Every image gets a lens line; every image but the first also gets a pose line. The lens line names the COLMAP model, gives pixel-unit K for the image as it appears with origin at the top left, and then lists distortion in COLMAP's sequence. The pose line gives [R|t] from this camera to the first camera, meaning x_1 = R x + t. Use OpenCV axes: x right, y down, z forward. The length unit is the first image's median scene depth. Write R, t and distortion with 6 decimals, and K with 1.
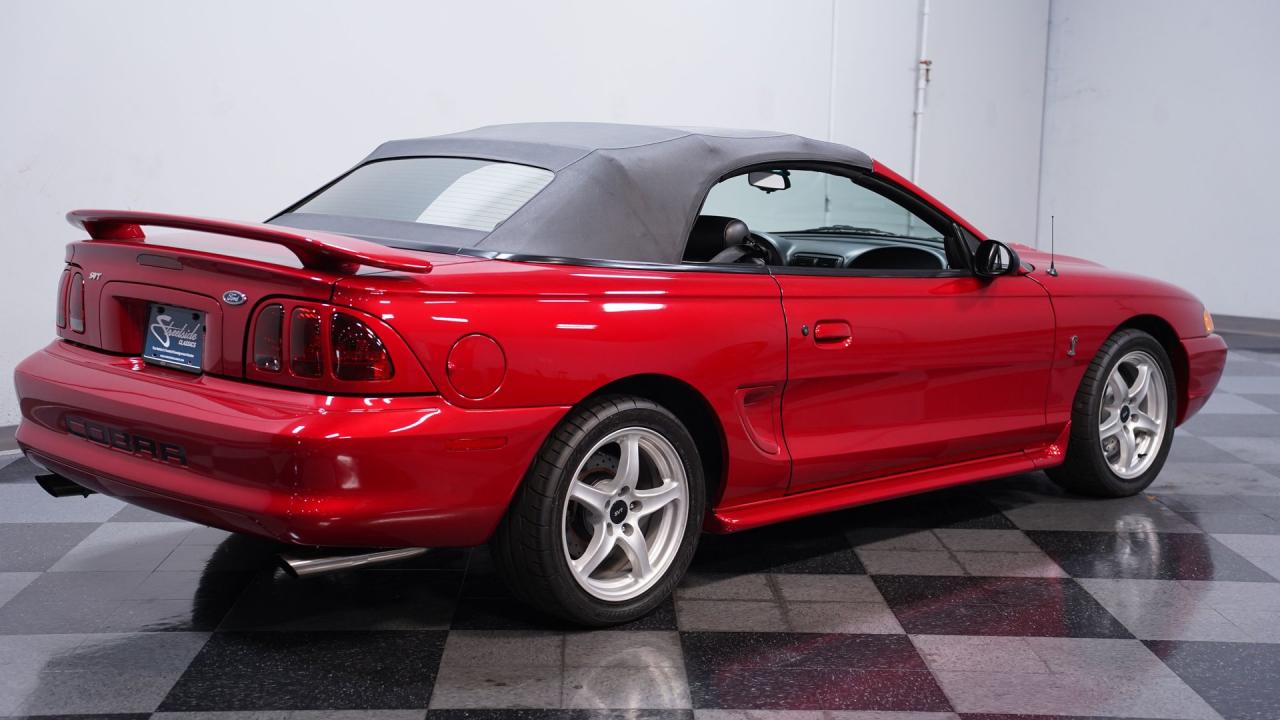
lens RADIAL K [[1555.7, 0, 640.0], [0, 1555.7, 360.0], [0, 0, 1]] dist [0.157226, 0.015089]
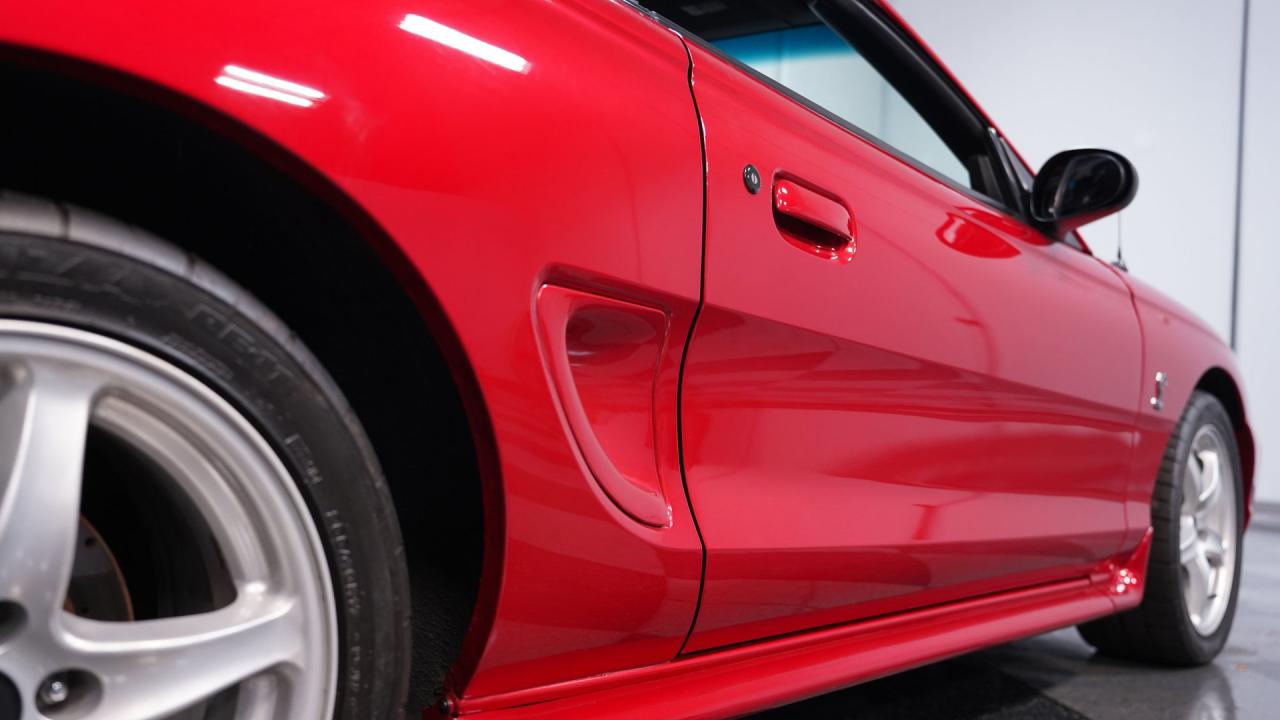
lens RADIAL K [[1185.2, 0, 640.0], [0, 1185.2, 360.0], [0, 0, 1]] dist [-0.009383, -0.001806]
pose [[0.993707, 0.045029, 0.102560, 0.055922], [-0.028419, 0.987030, -0.158000, 0.065493], [-0.108345, 0.154091, 0.982098, 0.754840]]
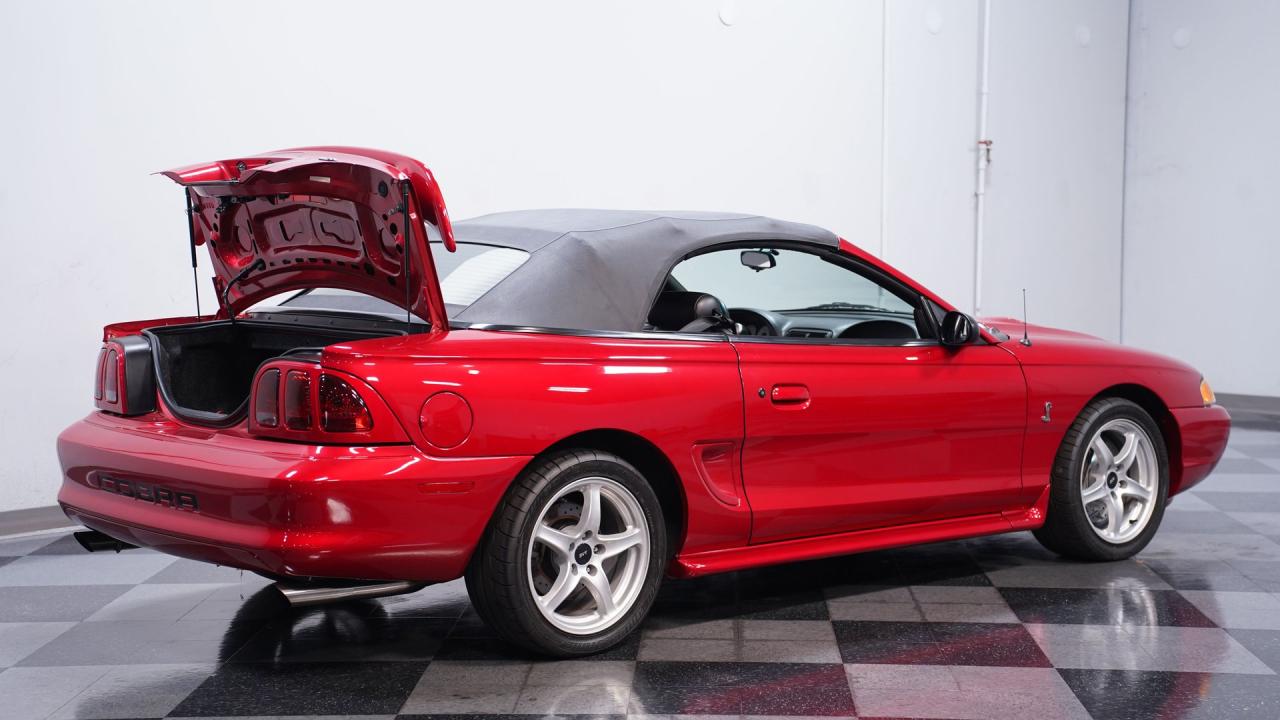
lens RADIAL K [[1713.9, 0, 640.0], [0, 1713.9, 360.0], [0, 0, 1]] dist [0.207472, 0.085793]
pose [[0.997863, -0.013608, -0.063902, 0.098935], [0.009479, 0.997874, -0.064474, 0.035547], [0.064643, 0.063730, 0.995871, -0.213126]]
